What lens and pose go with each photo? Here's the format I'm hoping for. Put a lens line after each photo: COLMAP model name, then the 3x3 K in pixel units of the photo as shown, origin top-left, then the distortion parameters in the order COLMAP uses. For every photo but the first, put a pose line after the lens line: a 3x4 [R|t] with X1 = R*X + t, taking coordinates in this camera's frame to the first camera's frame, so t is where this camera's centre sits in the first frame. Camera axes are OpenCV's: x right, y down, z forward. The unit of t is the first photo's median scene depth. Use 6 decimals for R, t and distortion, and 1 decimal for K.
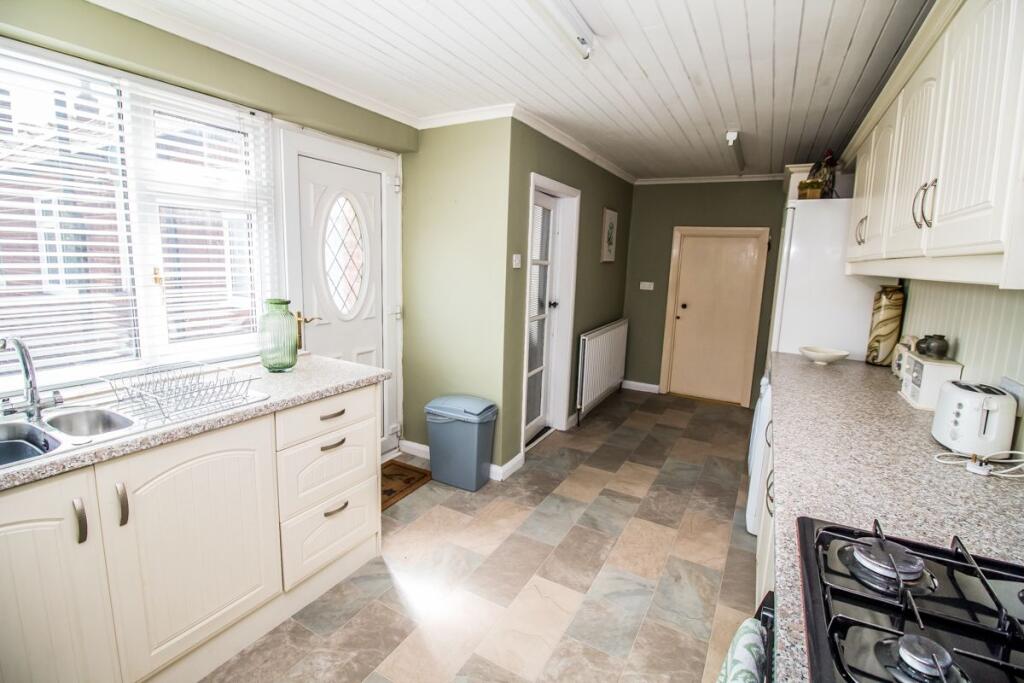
lens RADIAL K [[483.1, 0, 492.7], [0, 483.1, 331.2], [0, 0, 1]] dist [-0.019486, -0.000064]
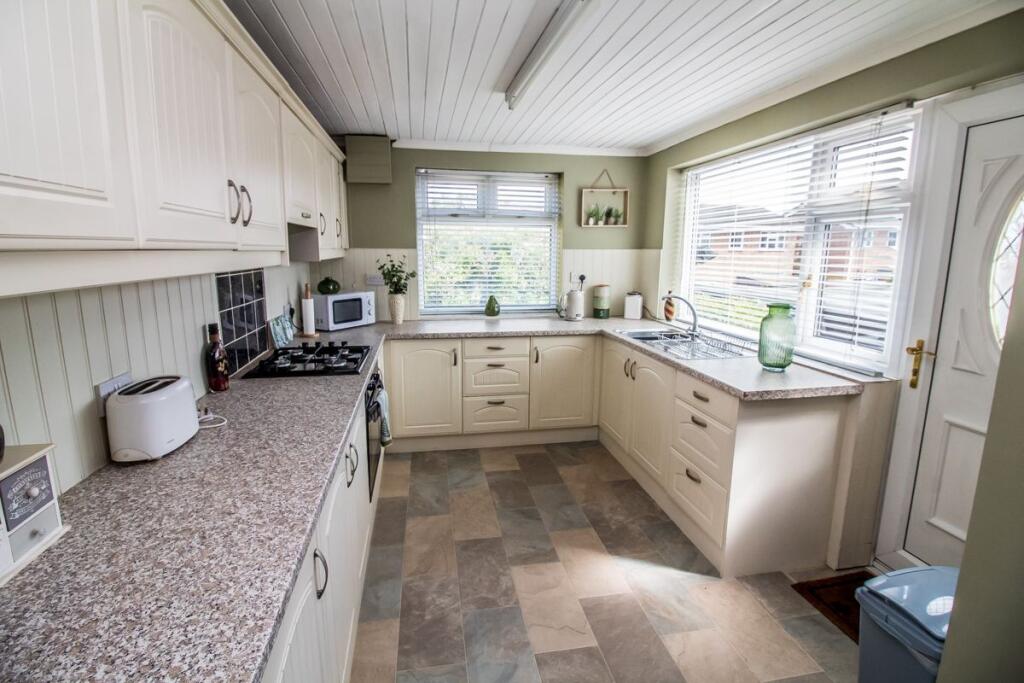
lens RADIAL K [[483.1, 0, 511.1], [0, 483.1, 336.8], [0, 0, 1]] dist [-0.019486, -0.000064]
pose [[-0.762739, 0.083880, -0.641244, 0.818169], [-0.123811, 0.954272, 0.272095, -0.246316], [0.634744, 0.286930, -0.717475, 1.608137]]
